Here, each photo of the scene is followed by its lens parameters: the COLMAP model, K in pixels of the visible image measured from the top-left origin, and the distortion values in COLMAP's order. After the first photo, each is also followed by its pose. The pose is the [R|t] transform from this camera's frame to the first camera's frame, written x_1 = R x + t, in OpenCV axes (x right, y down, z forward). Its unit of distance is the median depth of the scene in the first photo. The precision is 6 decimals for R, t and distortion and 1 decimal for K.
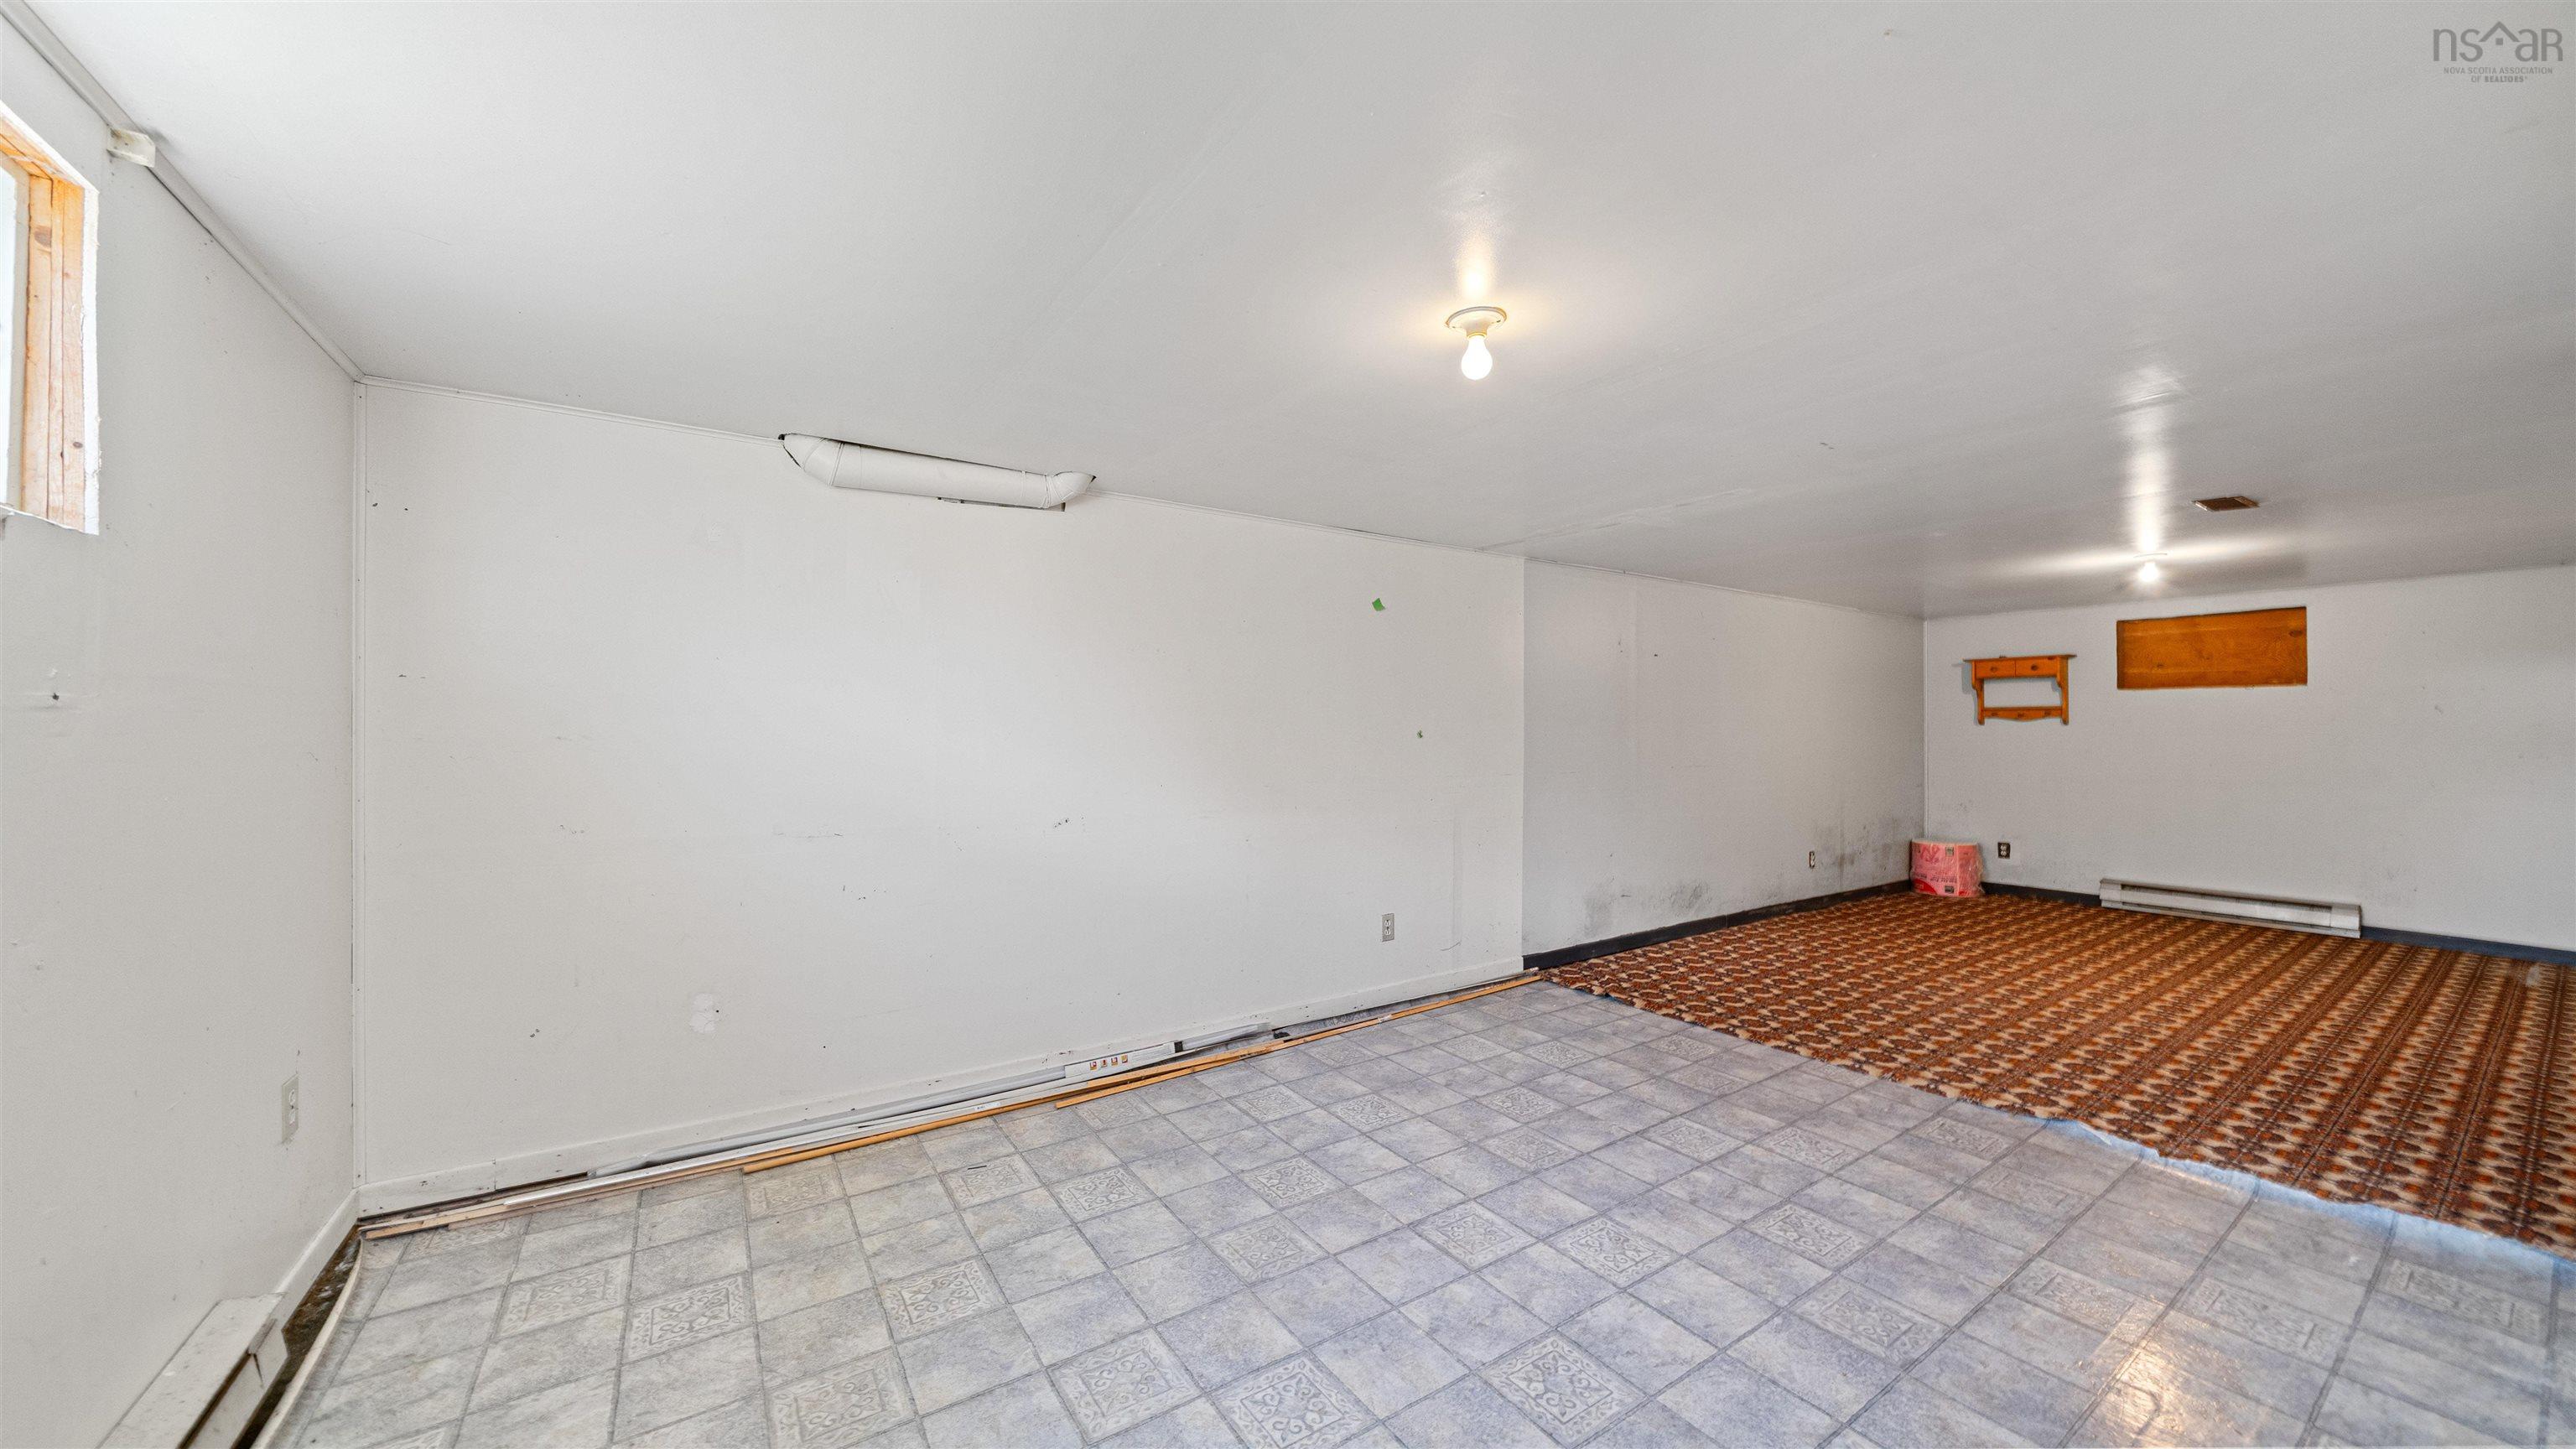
lens RADIAL K [[879.5, 0, 1286.3], [0, 879.5, 731.2], [0, 0, 1]] dist [-0.007220, 0.000038]
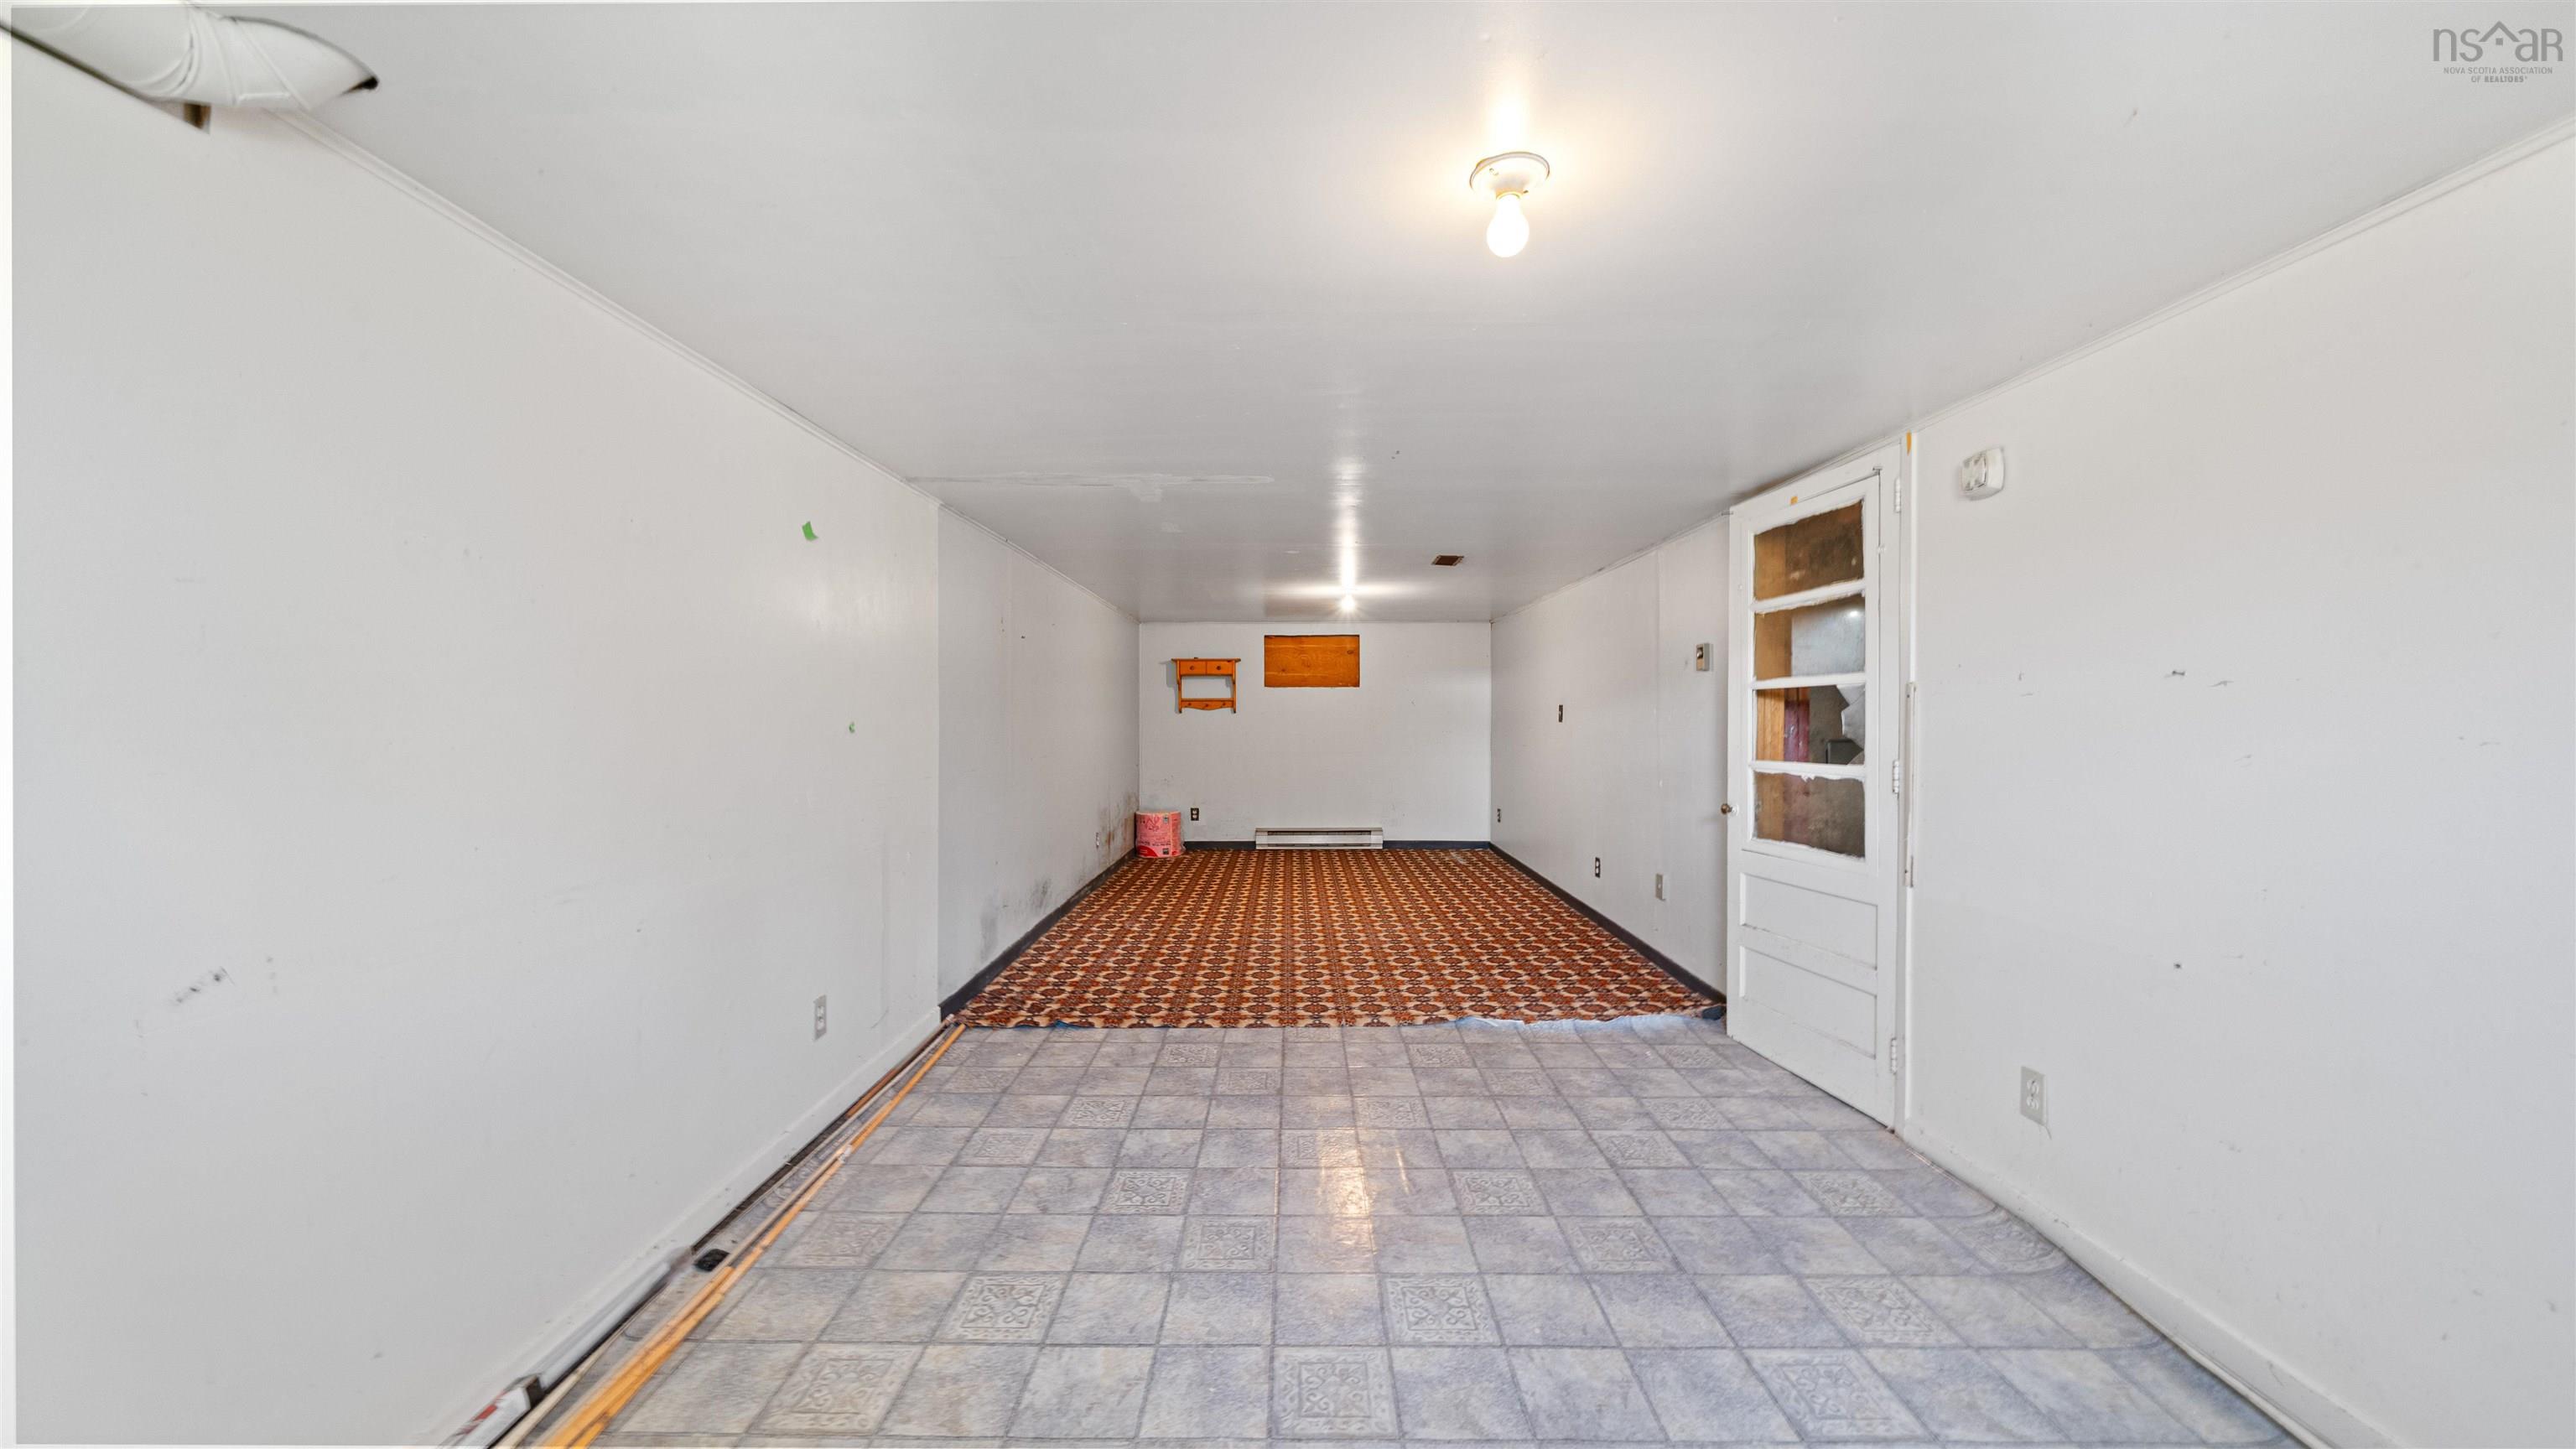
lens RADIAL K [[879.5, 0, 1286.3], [0, 879.5, 731.2], [0, 0, 1]] dist [-0.007220, 0.000038]
pose [[0.569527, -0.017444, 0.821787, -0.203628], [0.005806, 0.999835, 0.017200, -0.003857], [-0.821952, -0.005025, 0.569535, 0.293628]]
